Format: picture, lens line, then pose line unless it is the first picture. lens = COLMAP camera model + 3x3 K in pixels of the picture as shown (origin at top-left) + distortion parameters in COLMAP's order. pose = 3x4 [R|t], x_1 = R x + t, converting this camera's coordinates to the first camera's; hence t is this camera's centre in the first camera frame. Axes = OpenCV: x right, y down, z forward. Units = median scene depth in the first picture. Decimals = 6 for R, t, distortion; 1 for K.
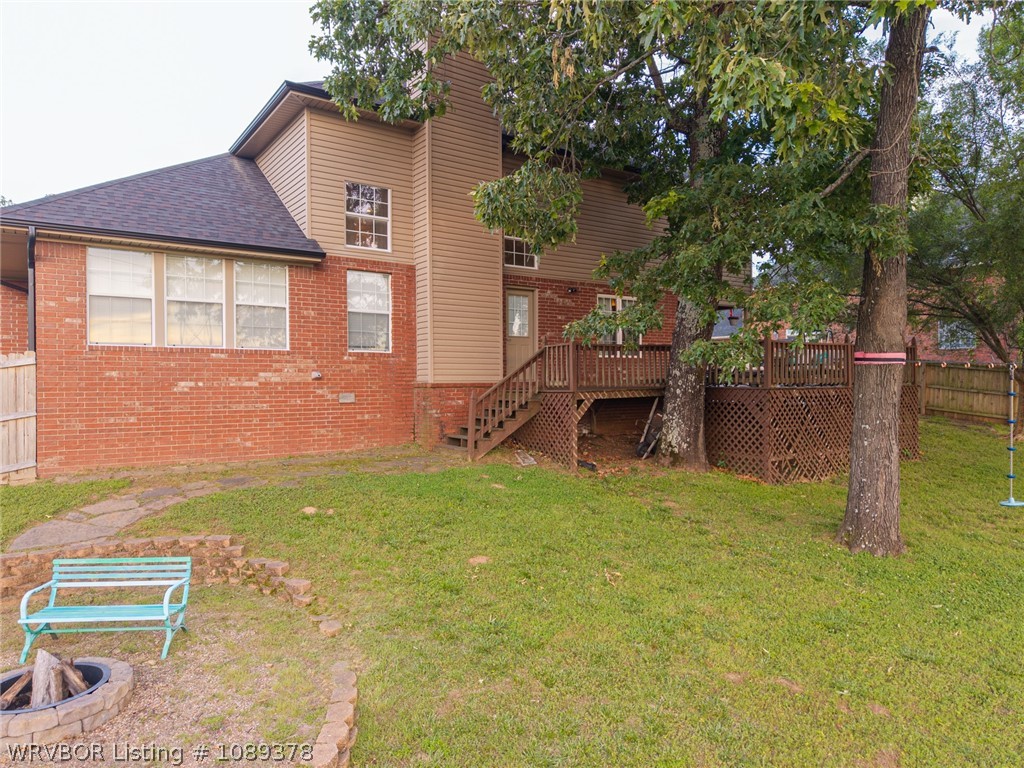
lens RADIAL K [[688.5, 0, 512.5], [0, 688.5, 382.4], [0, 0, 1]] dist [0.012311, 0.000551]
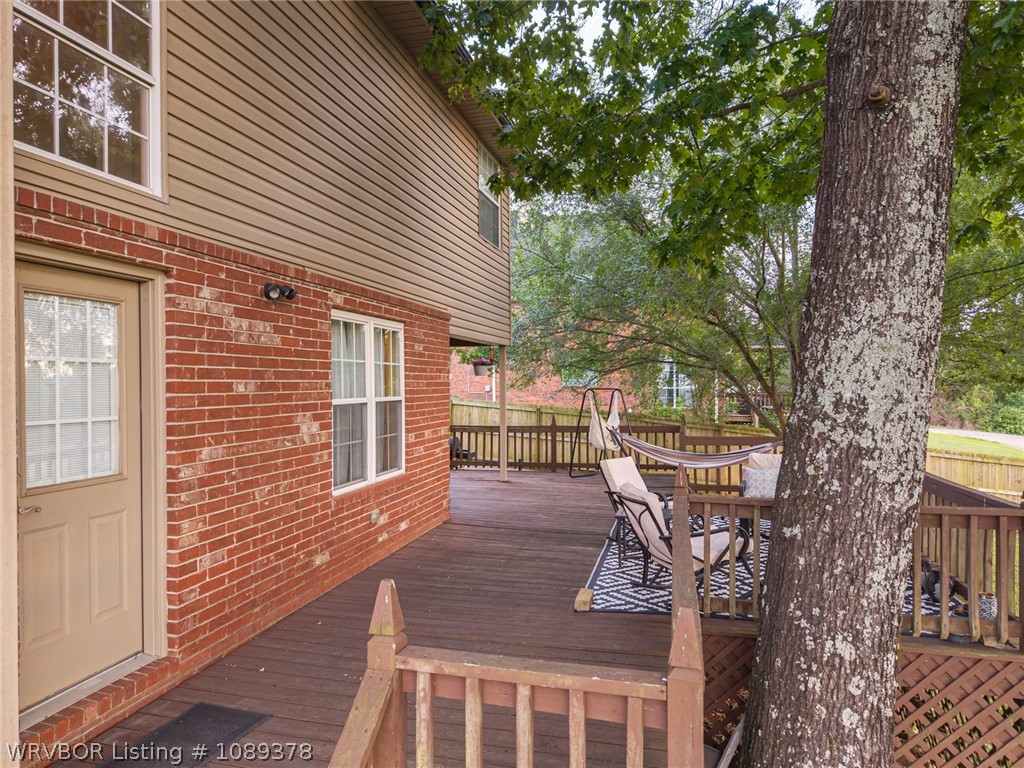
lens RADIAL K [[688.5, 0, 510.9], [0, 688.5, 382.5], [0, 0, 1]] dist [0.012311, 0.000551]
pose [[0.756174, 0.005066, 0.654351, -0.031265], [-0.003328, 0.999987, -0.003896, -0.097144], [-0.654362, 0.000769, 0.756181, 0.729711]]
